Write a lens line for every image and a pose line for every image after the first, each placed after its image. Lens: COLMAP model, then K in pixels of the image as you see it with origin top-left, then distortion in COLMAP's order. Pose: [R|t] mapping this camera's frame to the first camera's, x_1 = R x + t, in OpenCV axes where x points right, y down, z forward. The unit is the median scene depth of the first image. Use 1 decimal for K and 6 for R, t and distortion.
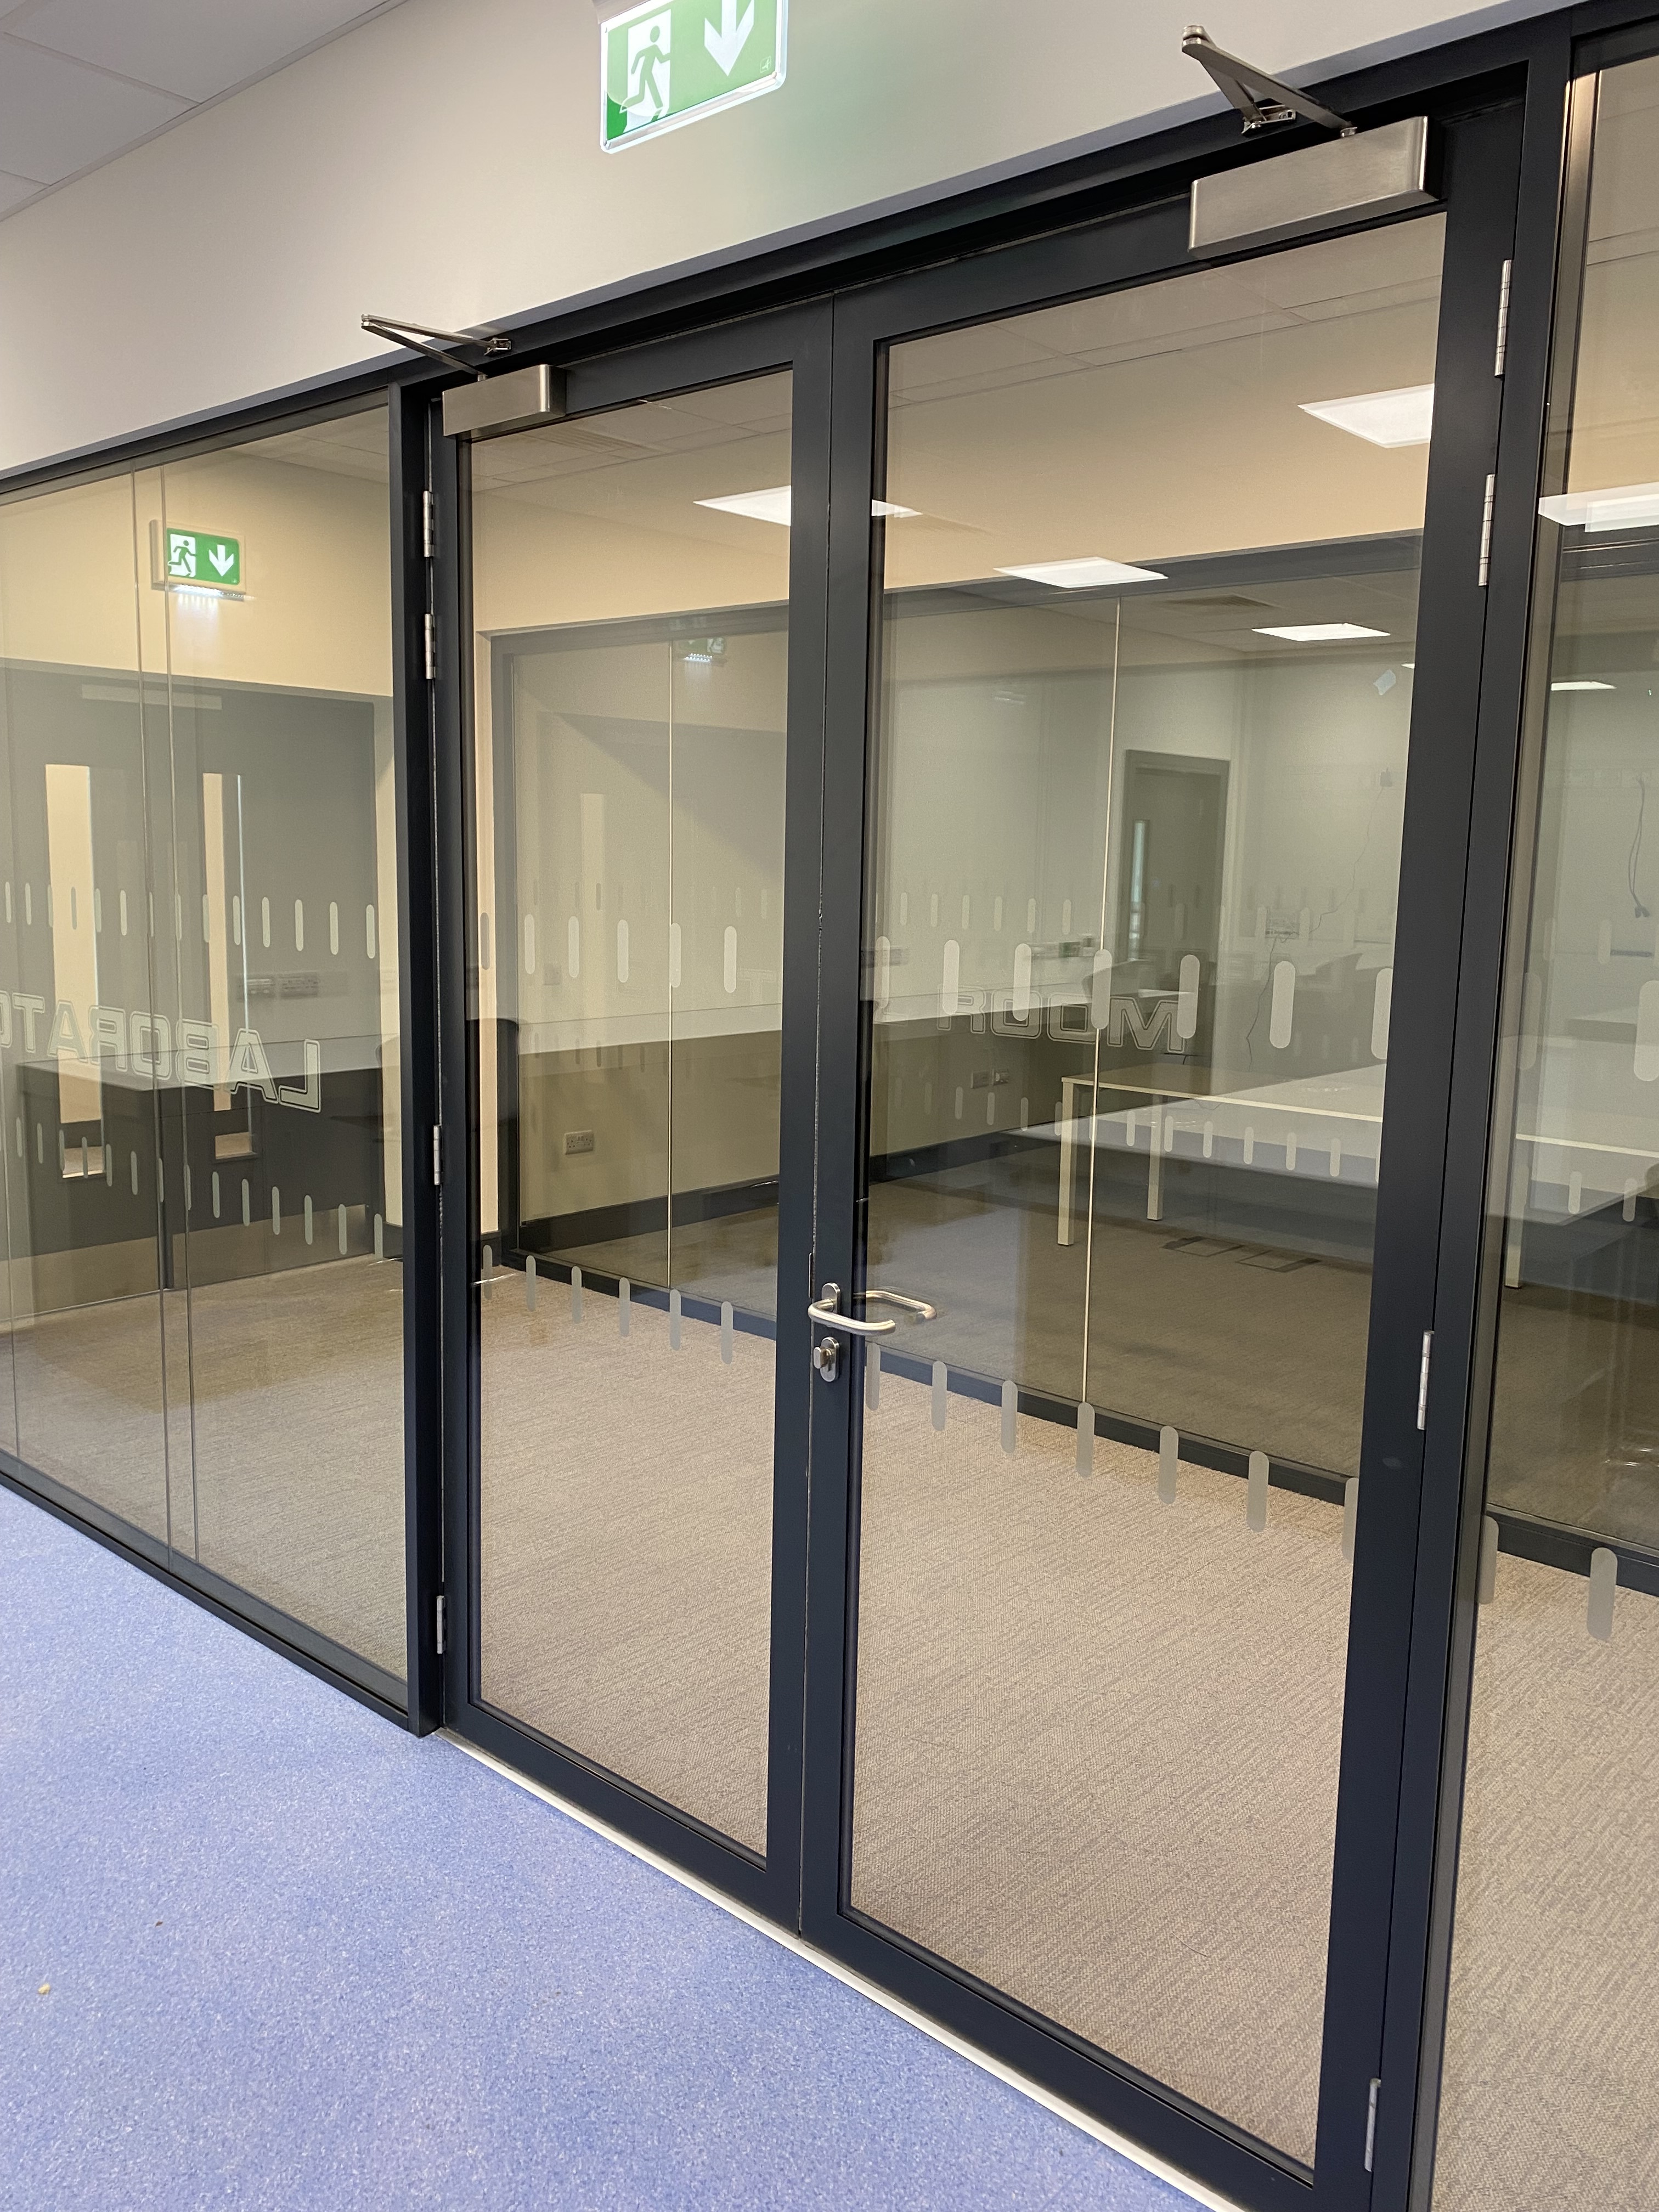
lens RADIAL K [[1703.7, 0, 829.5], [0, 1703.7, 1106.0], [0, 0, 1]] dist [-0.042835, -0.002574]
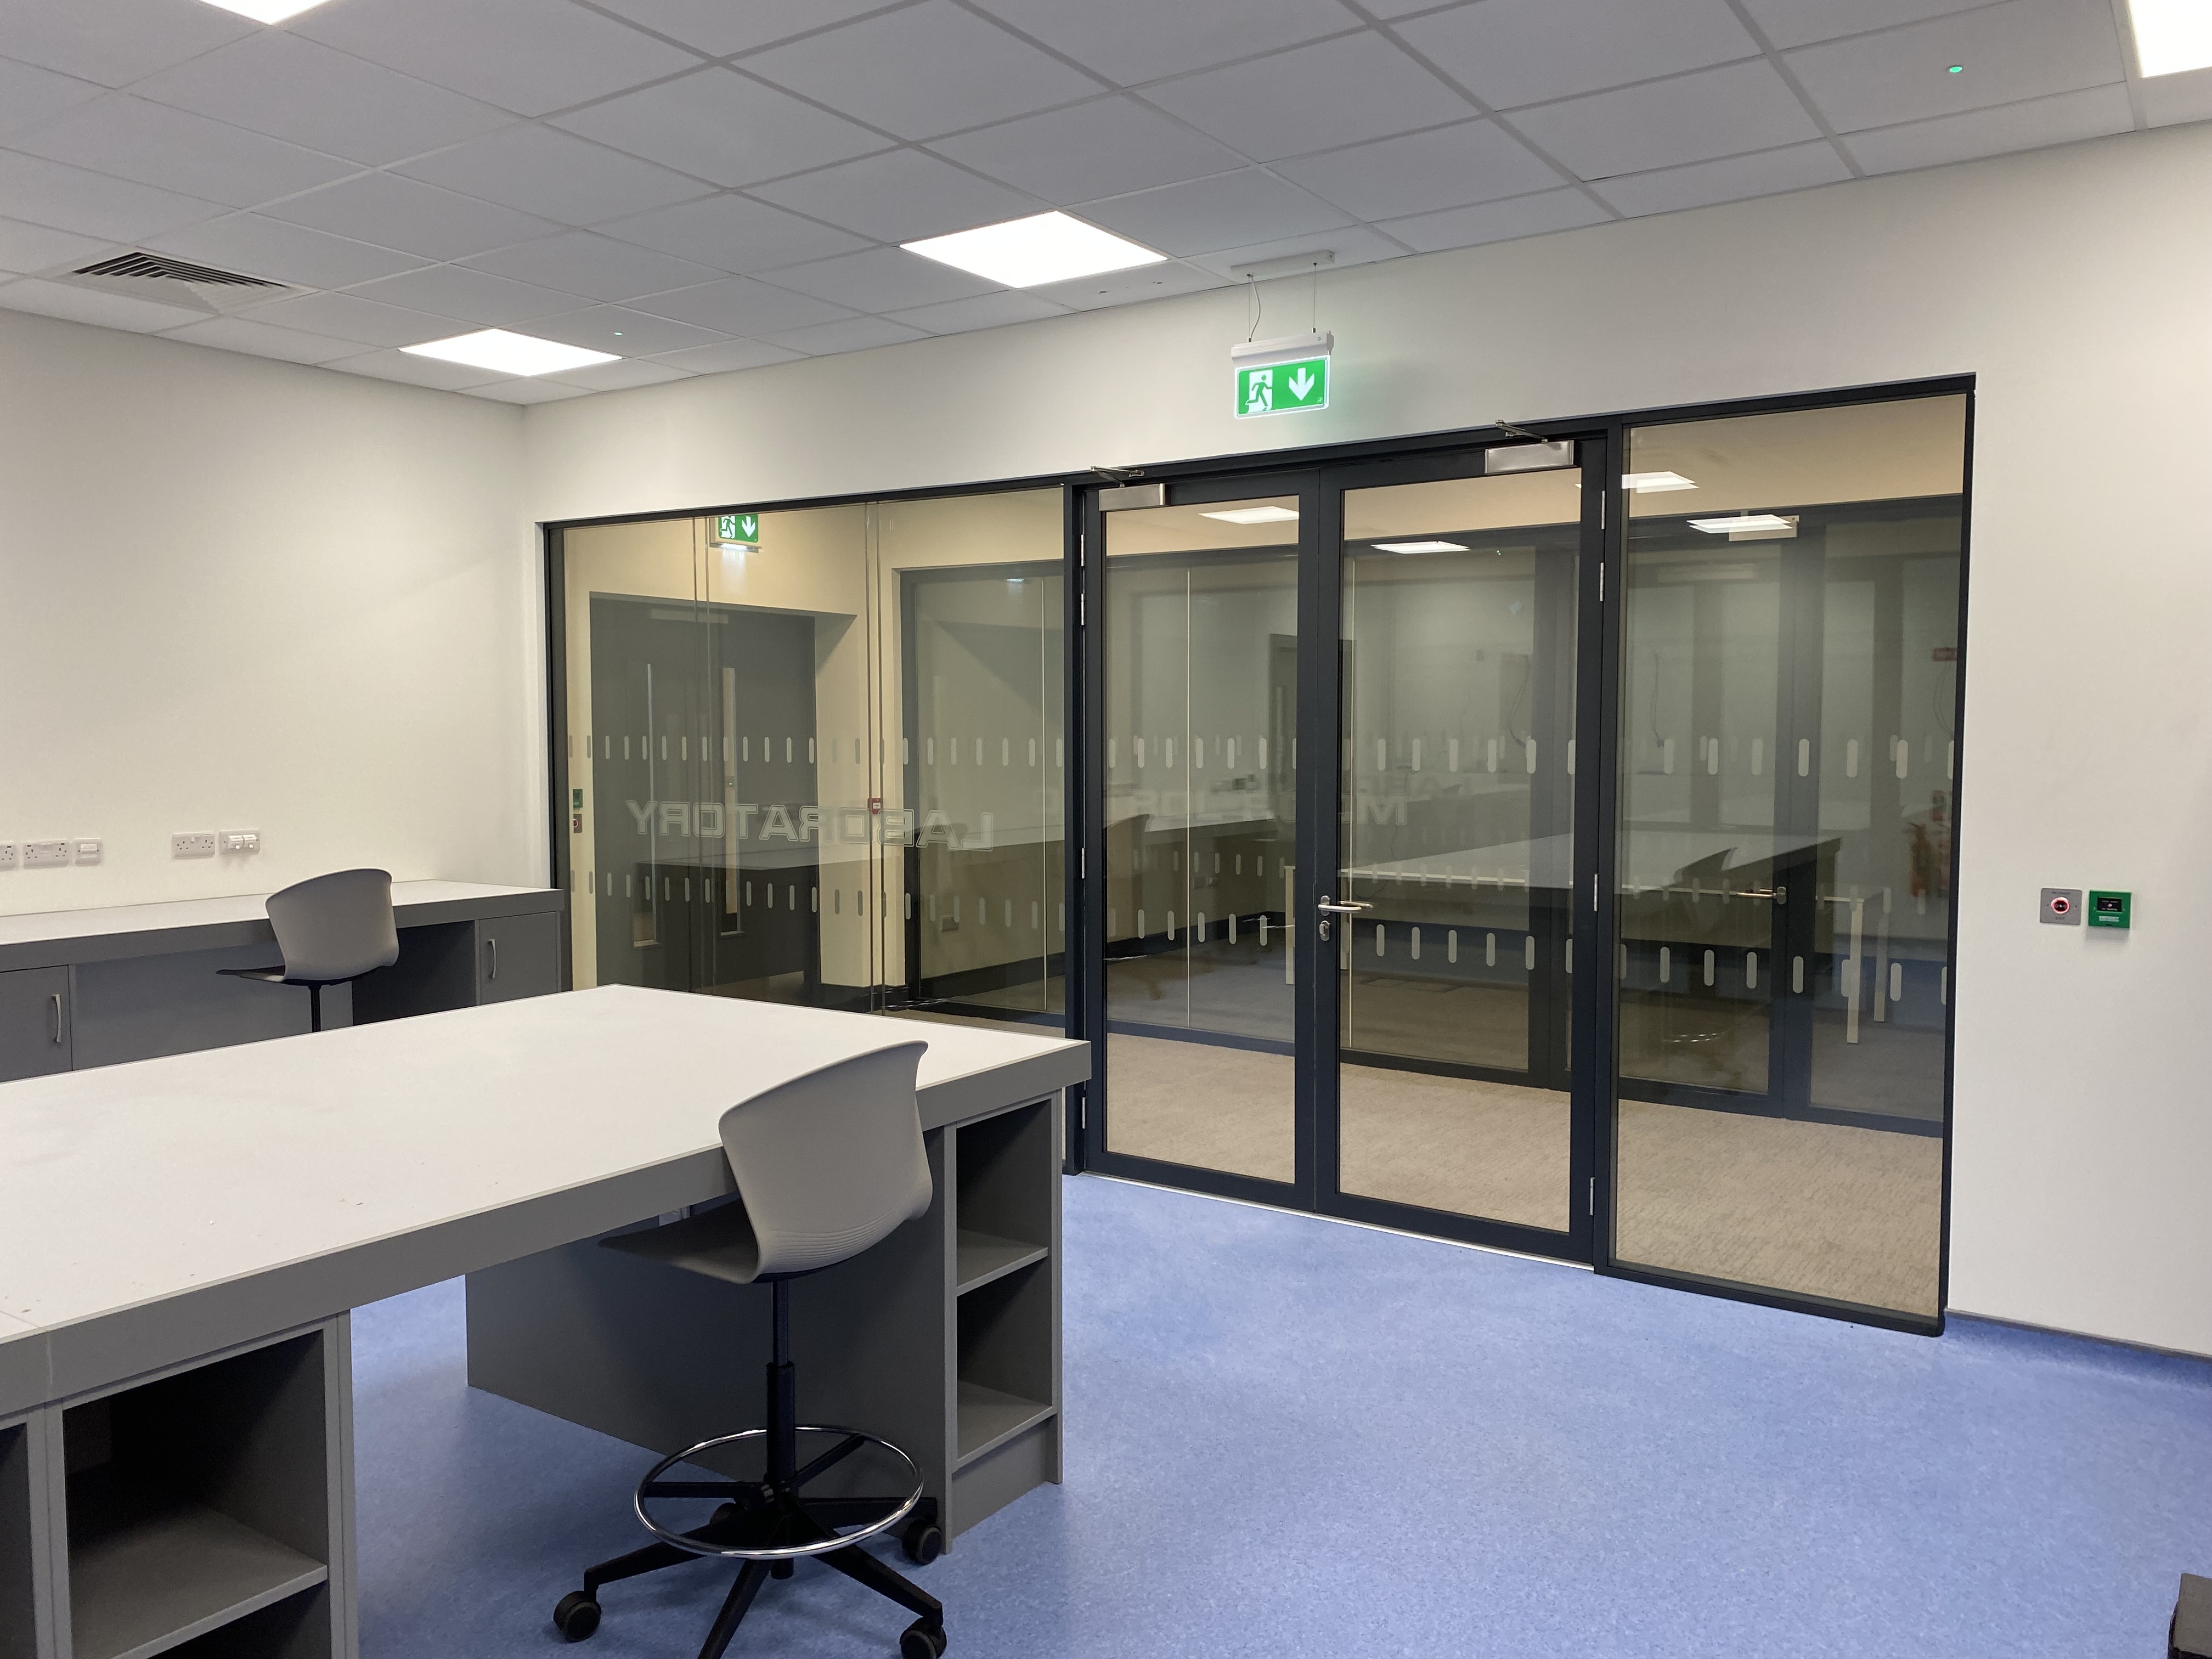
lens RADIAL K [[1703.7, 0, 1106.0], [0, 1703.7, 829.5], [0, 0, 1]] dist [-0.042835, -0.002574]
pose [[0.991637, -0.029323, 0.125681, -0.246073], [0.040034, 0.995697, -0.083570, 0.084767], [-0.122690, 0.087902, 0.988545, -0.515567]]
